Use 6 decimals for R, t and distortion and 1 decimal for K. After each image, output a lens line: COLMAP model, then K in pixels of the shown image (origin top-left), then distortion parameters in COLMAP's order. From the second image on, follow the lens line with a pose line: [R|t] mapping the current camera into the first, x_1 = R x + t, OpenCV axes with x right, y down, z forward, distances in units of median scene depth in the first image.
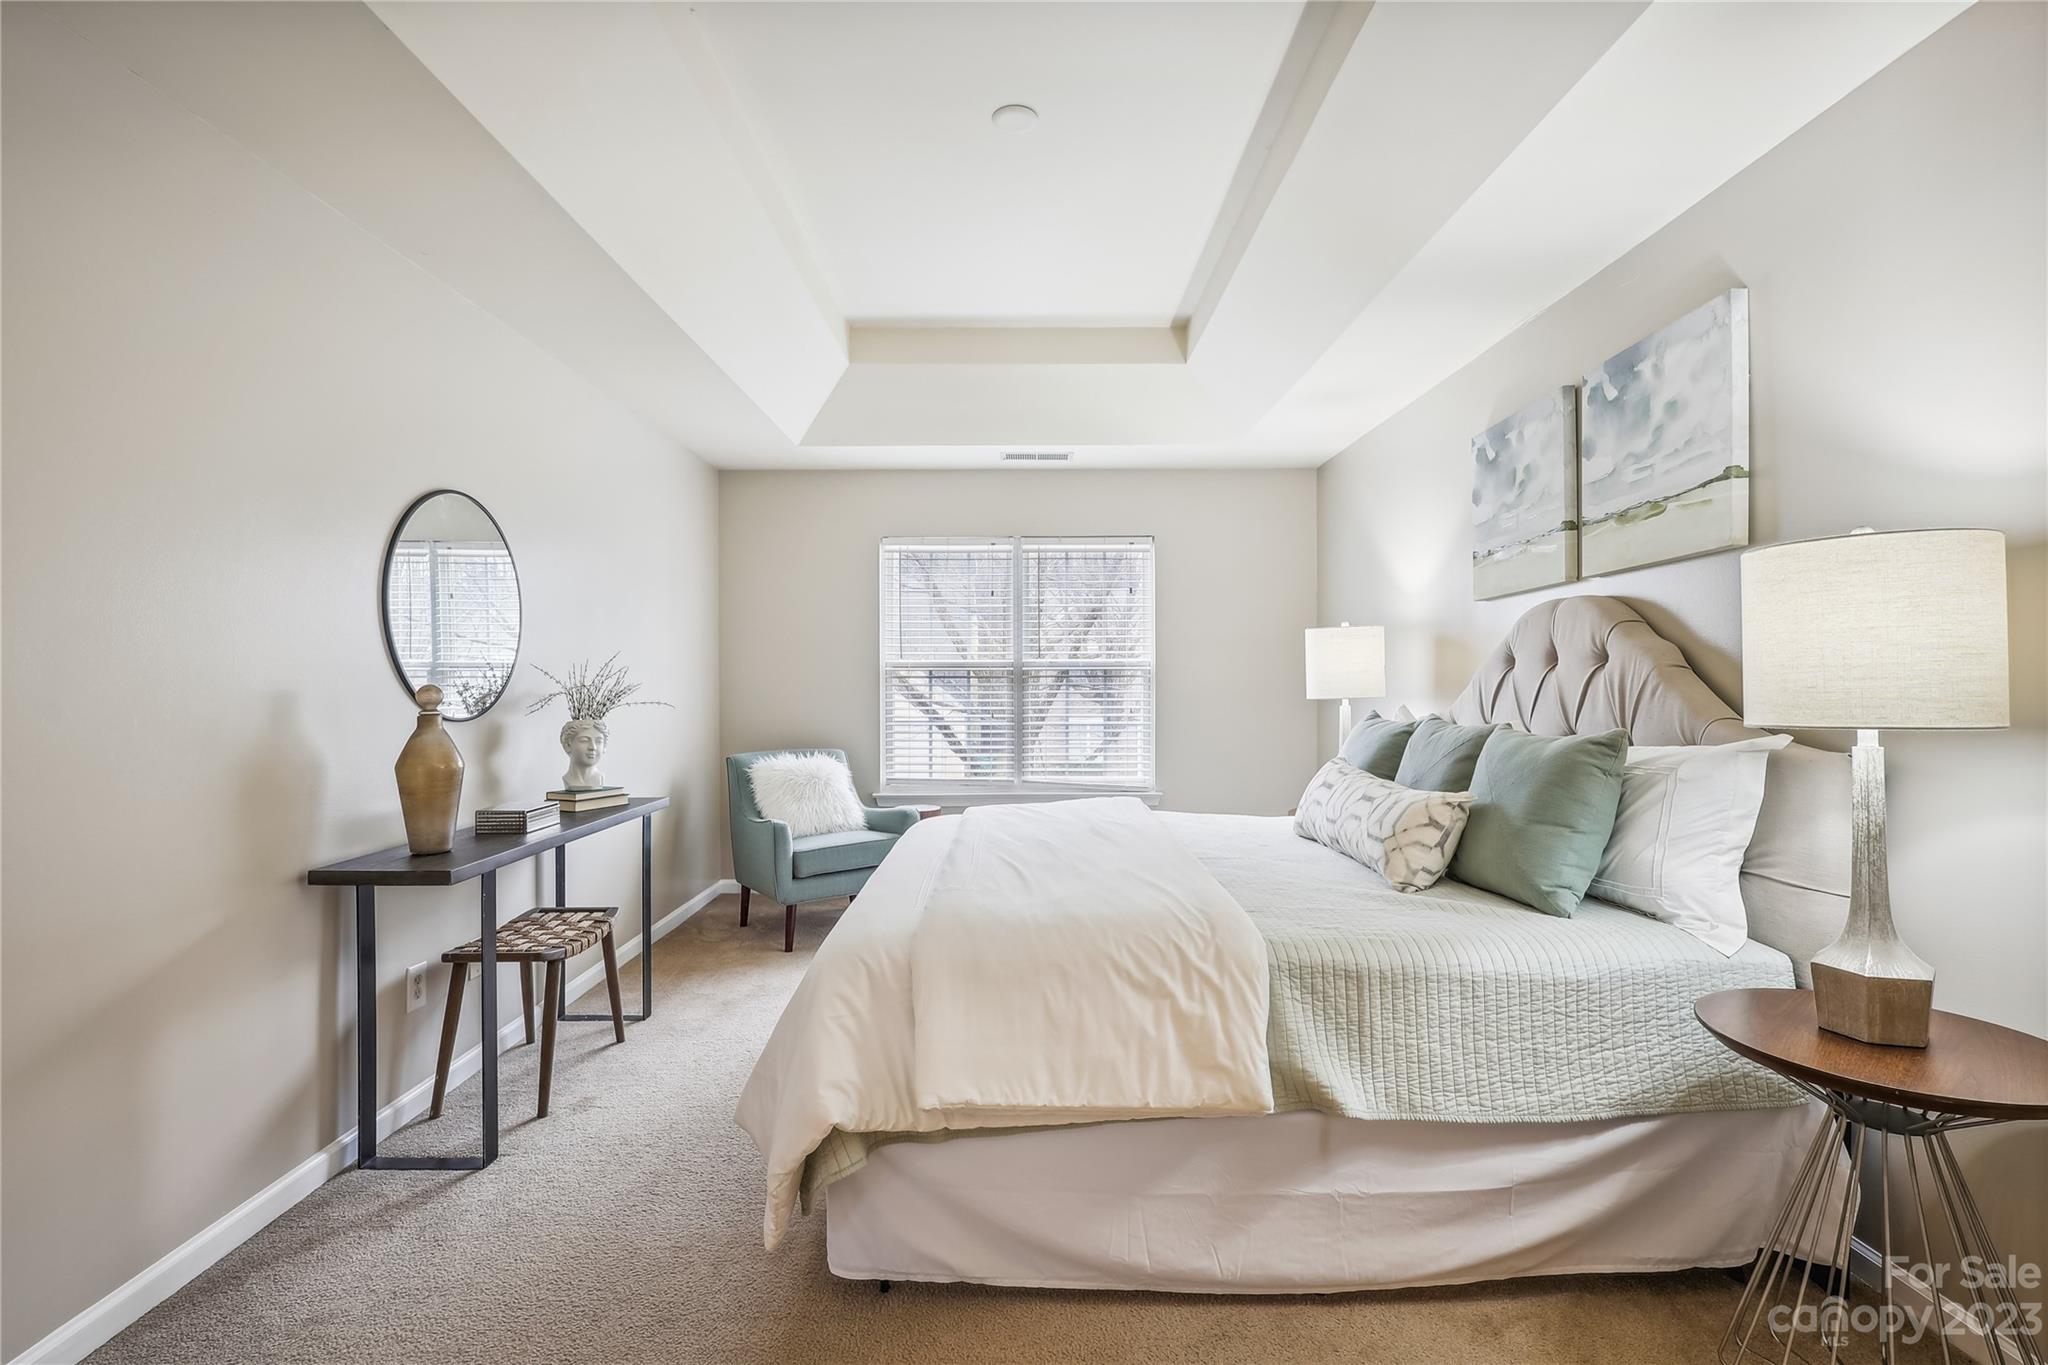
lens RADIAL K [[963.9, 0, 1024.7], [0, 963.9, 680.5], [0, 0, 1]] dist [-0.003379, -0.000960]
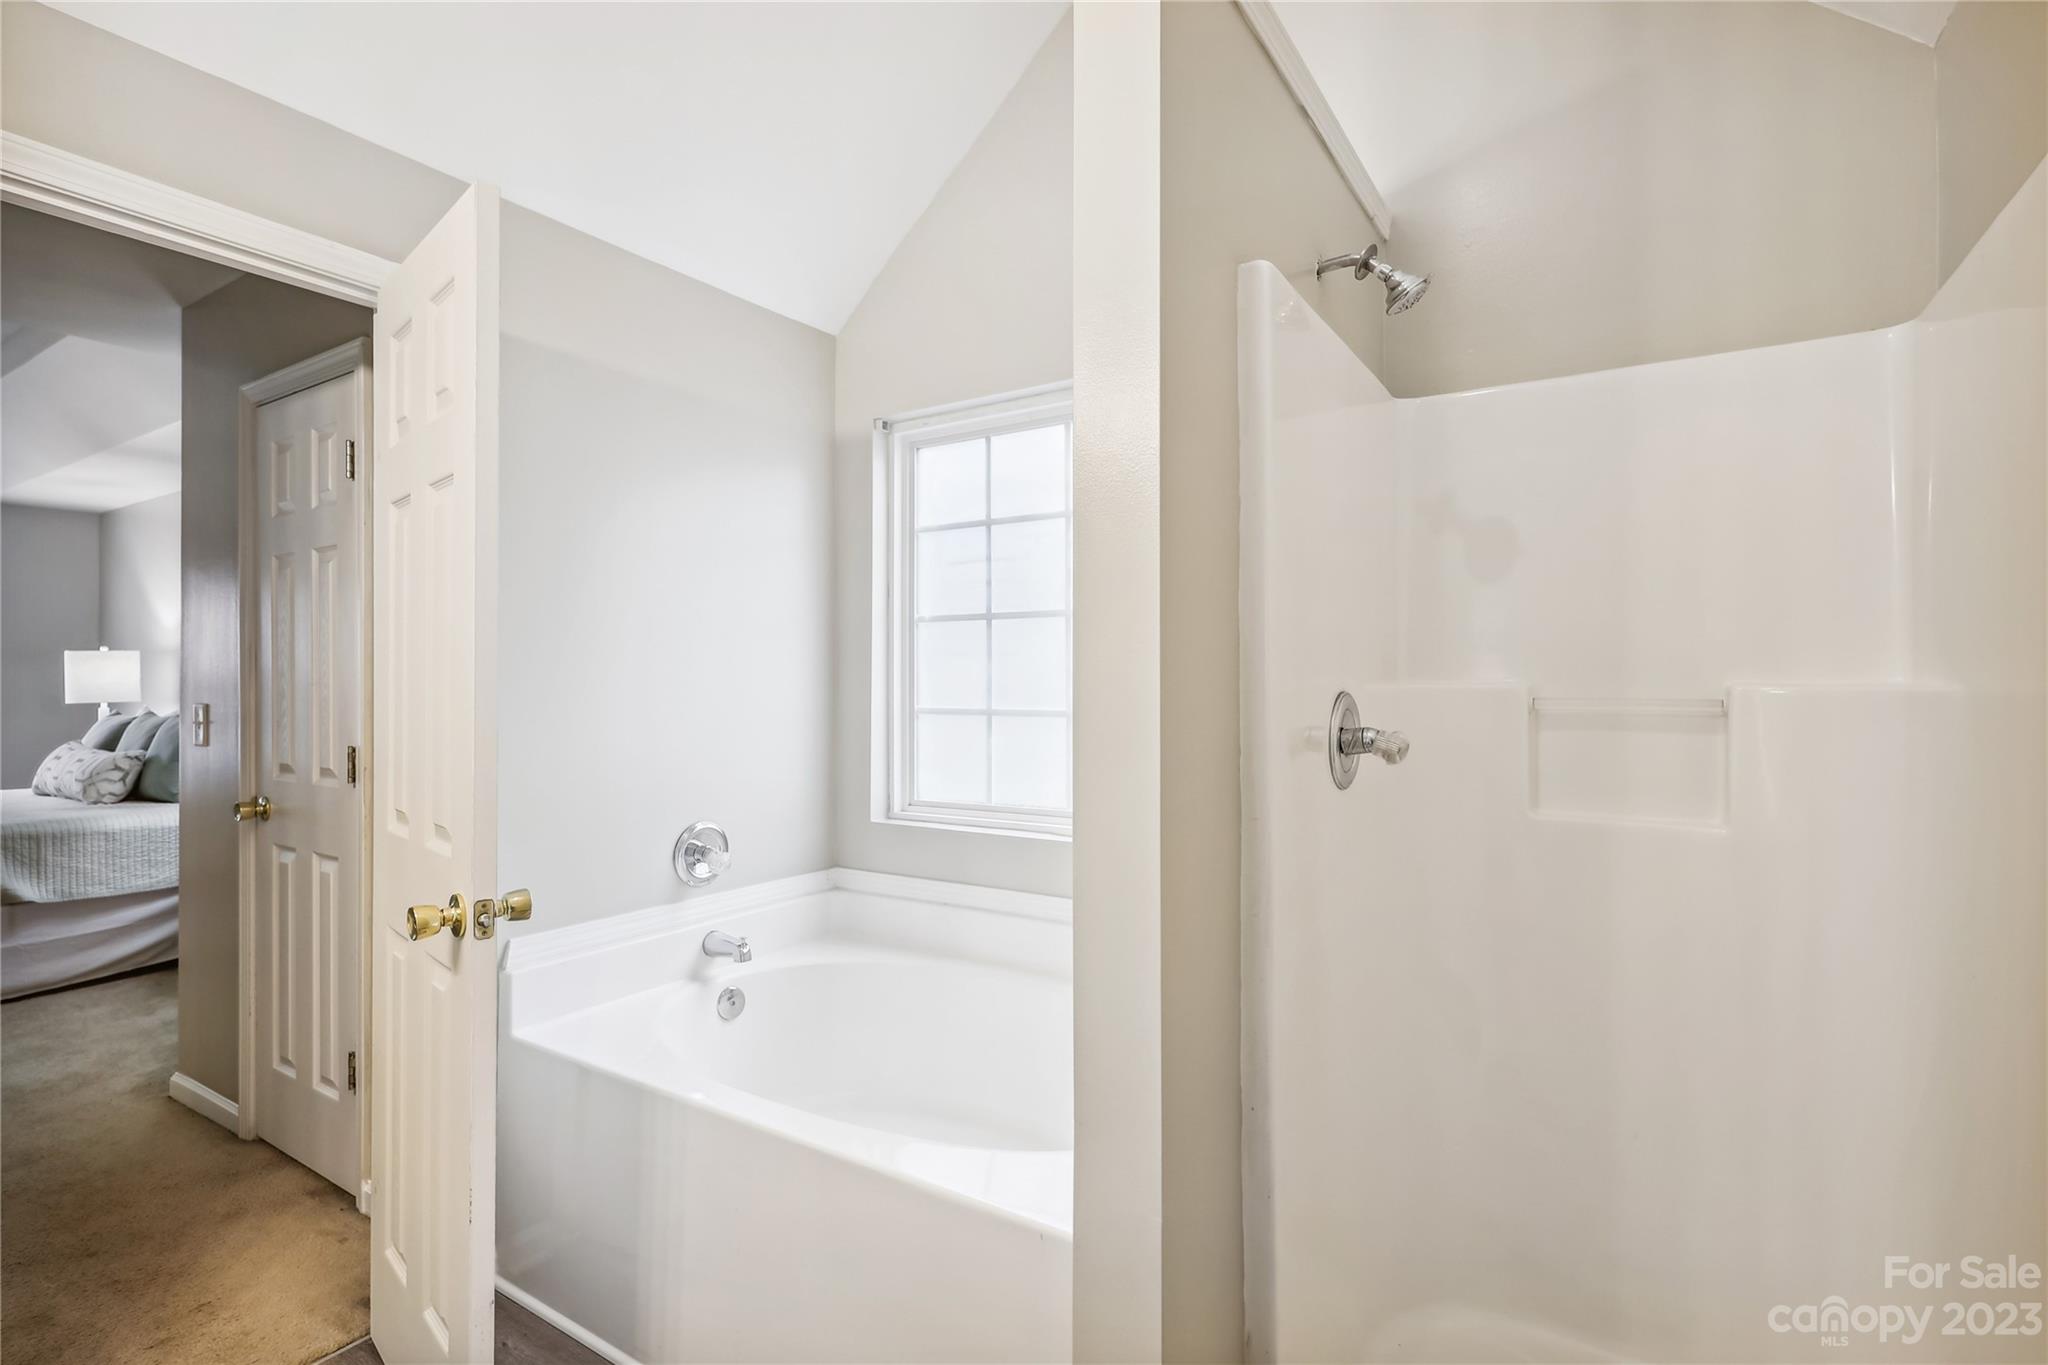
lens RADIAL K [[963.9, 0, 1027.9], [0, 963.9, 672.2], [0, 0, 1]] dist [-0.003379, -0.000960]
pose [[0.540935, 0.009202, 0.841014, -0.179560], [0.001143, 0.999931, -0.011677, -0.011934], [-0.841063, 0.007278, 0.540888, -1.457305]]
